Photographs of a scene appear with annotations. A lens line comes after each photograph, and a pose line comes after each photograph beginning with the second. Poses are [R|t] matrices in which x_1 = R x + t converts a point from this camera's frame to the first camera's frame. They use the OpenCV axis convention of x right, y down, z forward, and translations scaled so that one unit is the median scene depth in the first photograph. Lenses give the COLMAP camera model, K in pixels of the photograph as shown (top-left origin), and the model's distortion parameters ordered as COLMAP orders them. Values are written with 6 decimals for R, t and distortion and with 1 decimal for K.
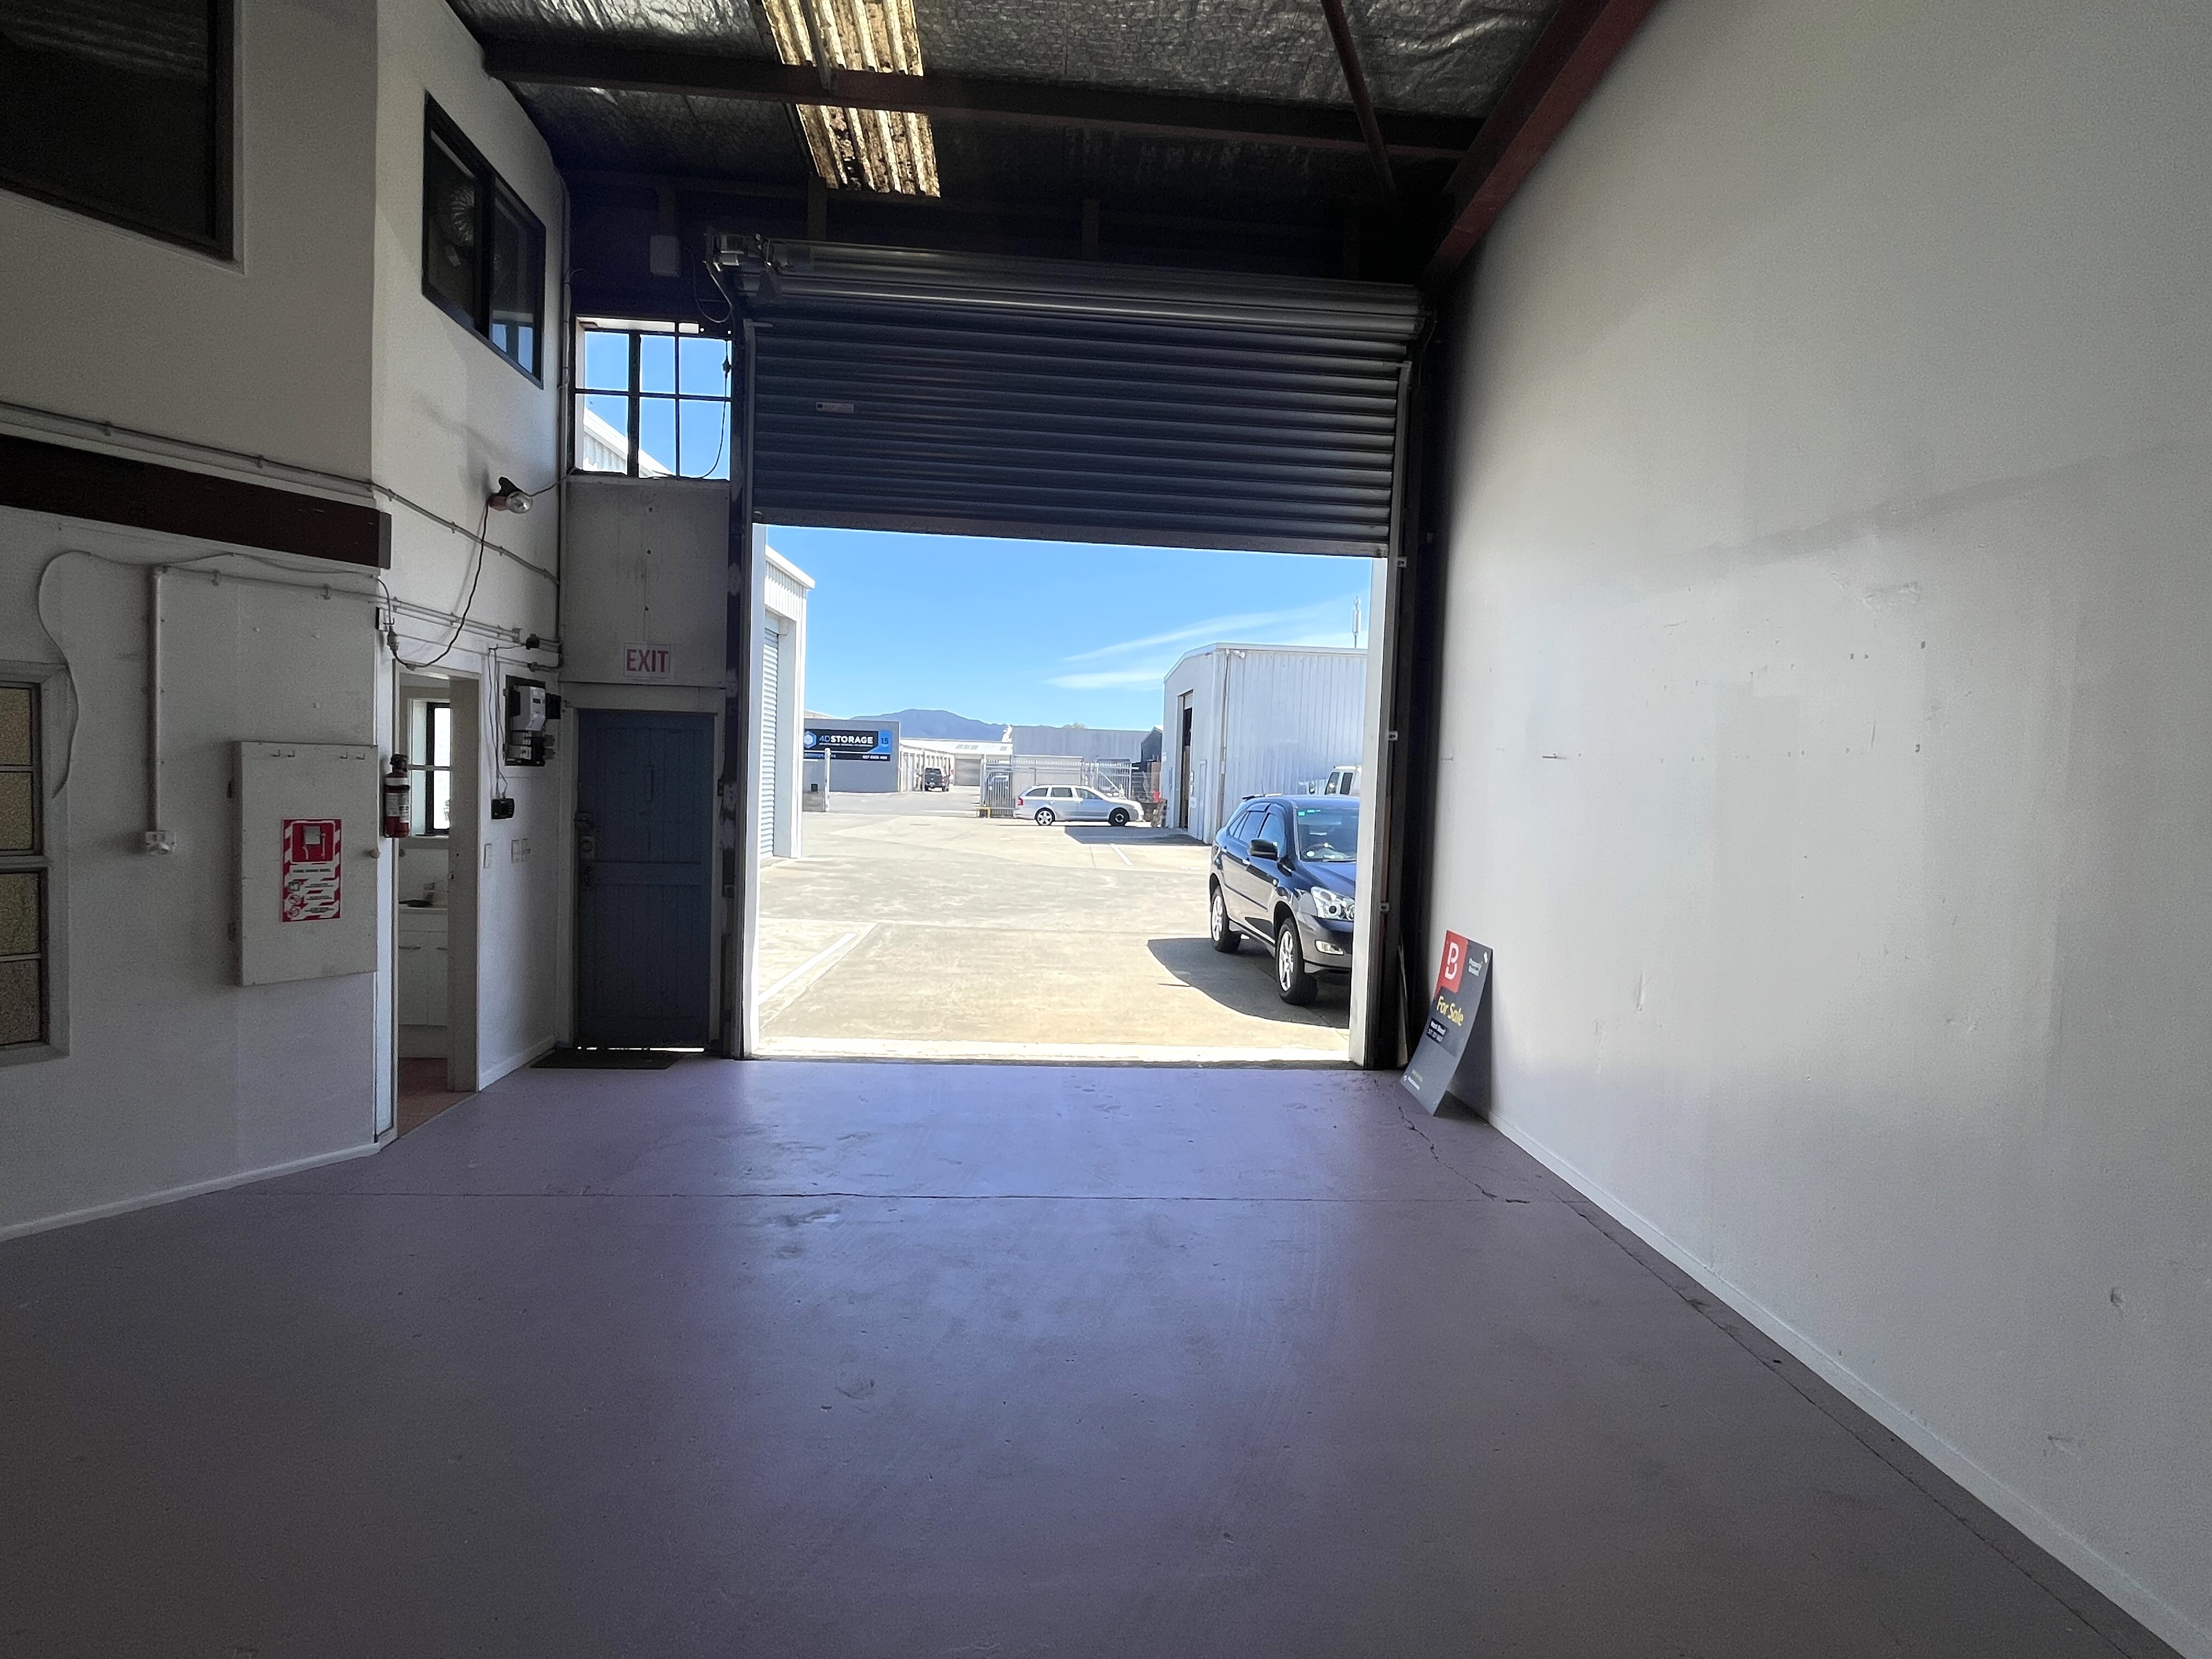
lens RADIAL K [[1086.8, 0, 1114.0], [0, 1086.8, 830.5], [0, 0, 1]] dist [-0.002675, -0.000258]
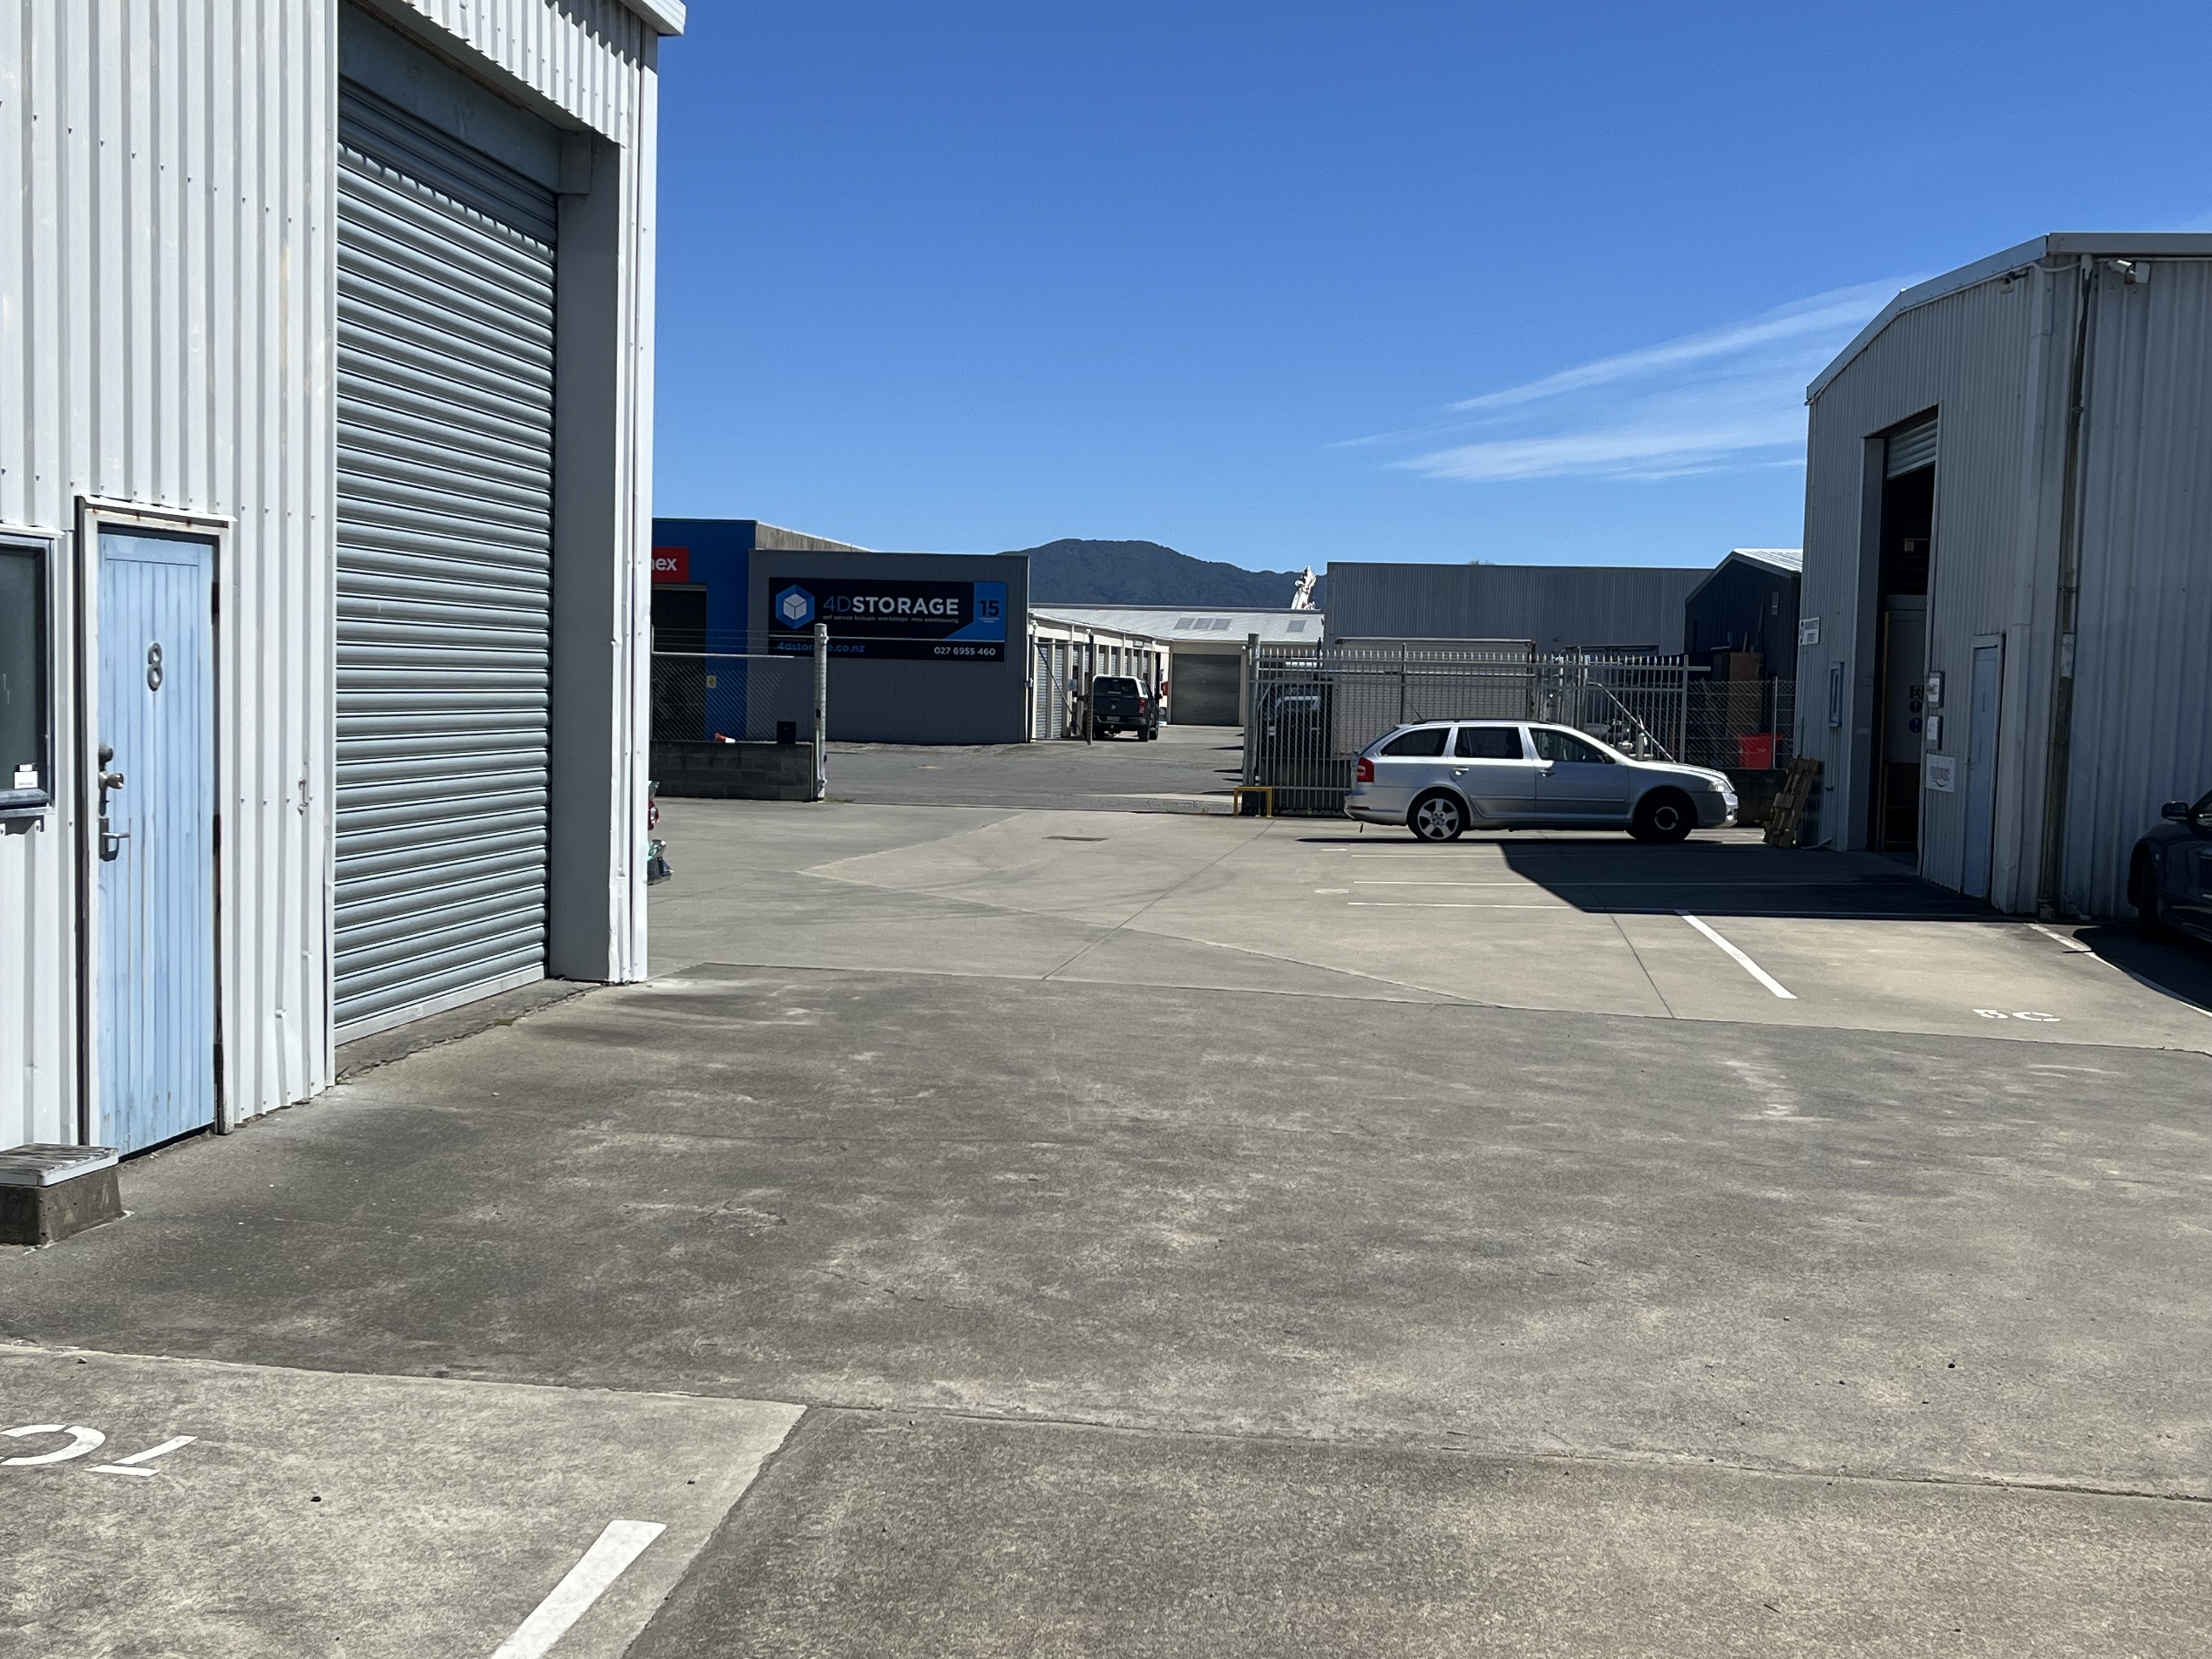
lens RADIAL K [[2632.6, 0, 1106.0], [0, 2632.6, 829.5], [0, 0, 1]] dist [0.230775, 0.000885]
pose [[0.985527, -0.000899, -0.169514, -0.024046], [0.000807, 0.999999, -0.000611, -0.007235], [0.169514, 0.000465, 0.985528, 0.160793]]
